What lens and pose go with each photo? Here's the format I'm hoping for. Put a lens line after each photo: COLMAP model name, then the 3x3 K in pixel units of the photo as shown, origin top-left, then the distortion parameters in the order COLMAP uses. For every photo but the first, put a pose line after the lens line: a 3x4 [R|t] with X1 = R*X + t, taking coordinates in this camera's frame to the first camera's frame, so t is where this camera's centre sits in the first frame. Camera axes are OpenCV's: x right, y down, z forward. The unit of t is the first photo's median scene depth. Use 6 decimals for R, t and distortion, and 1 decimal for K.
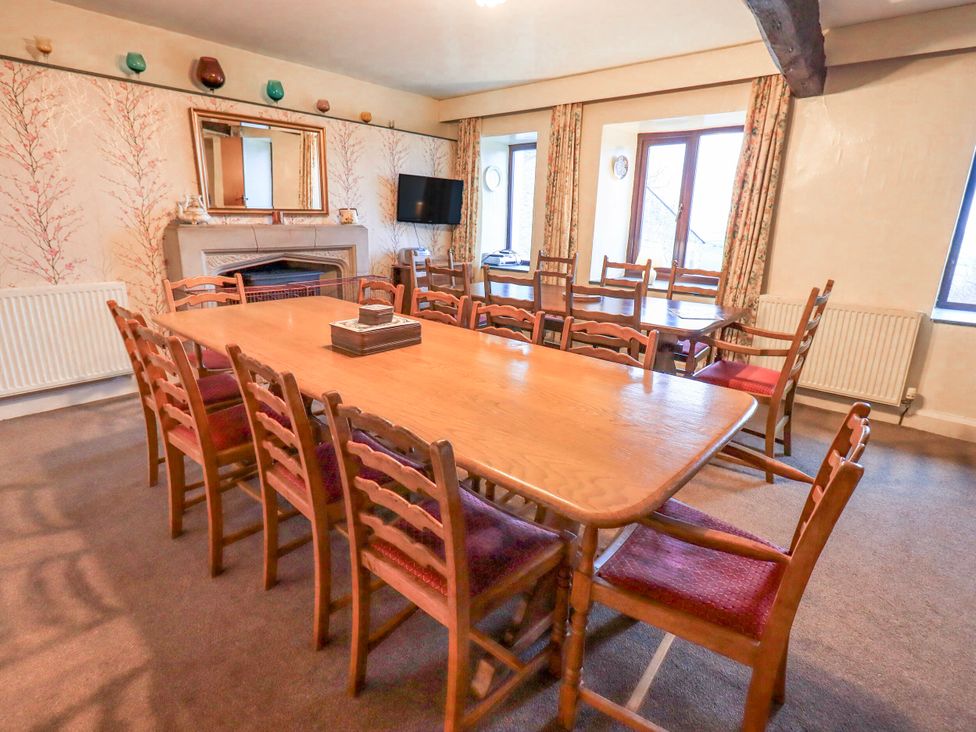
lens RADIAL K [[522.3, 0, 511.5], [0, 522.3, 361.4], [0, 0, 1]] dist [-0.001724, 0.003018]
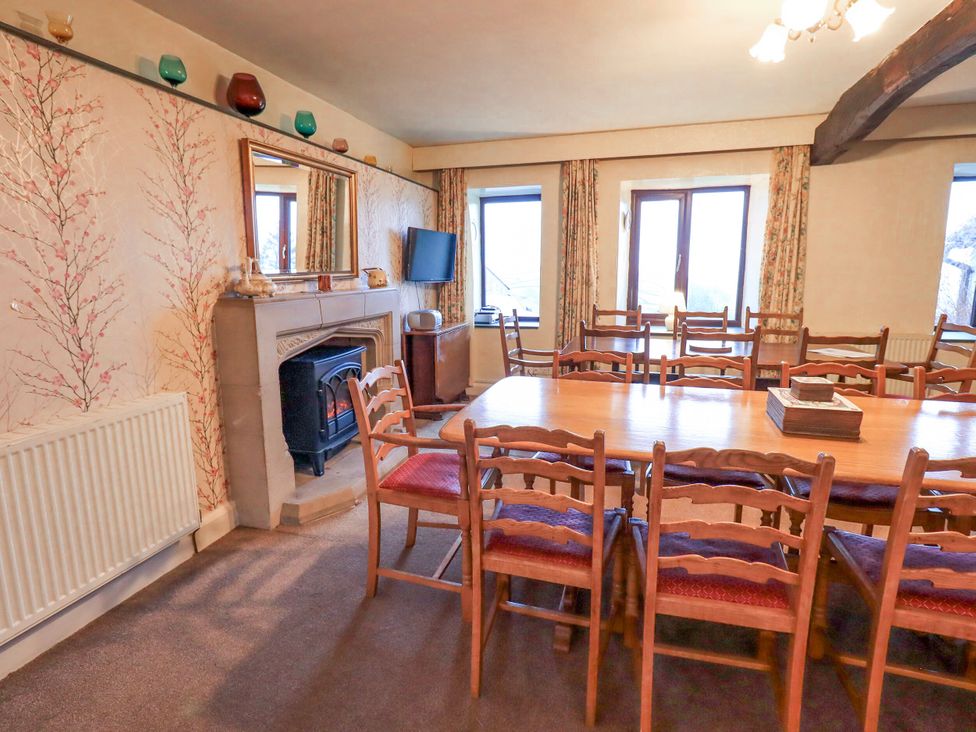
lens RADIAL K [[522.3, 0, 497.1], [0, 522.3, 357.5], [0, 0, 1]] dist [-0.001724, 0.003018]
pose [[0.918356, -0.094325, 0.384351, -0.566606], [0.130492, 0.989041, -0.069070, -0.088639], [-0.373624, 0.113586, 0.920600, 0.231239]]
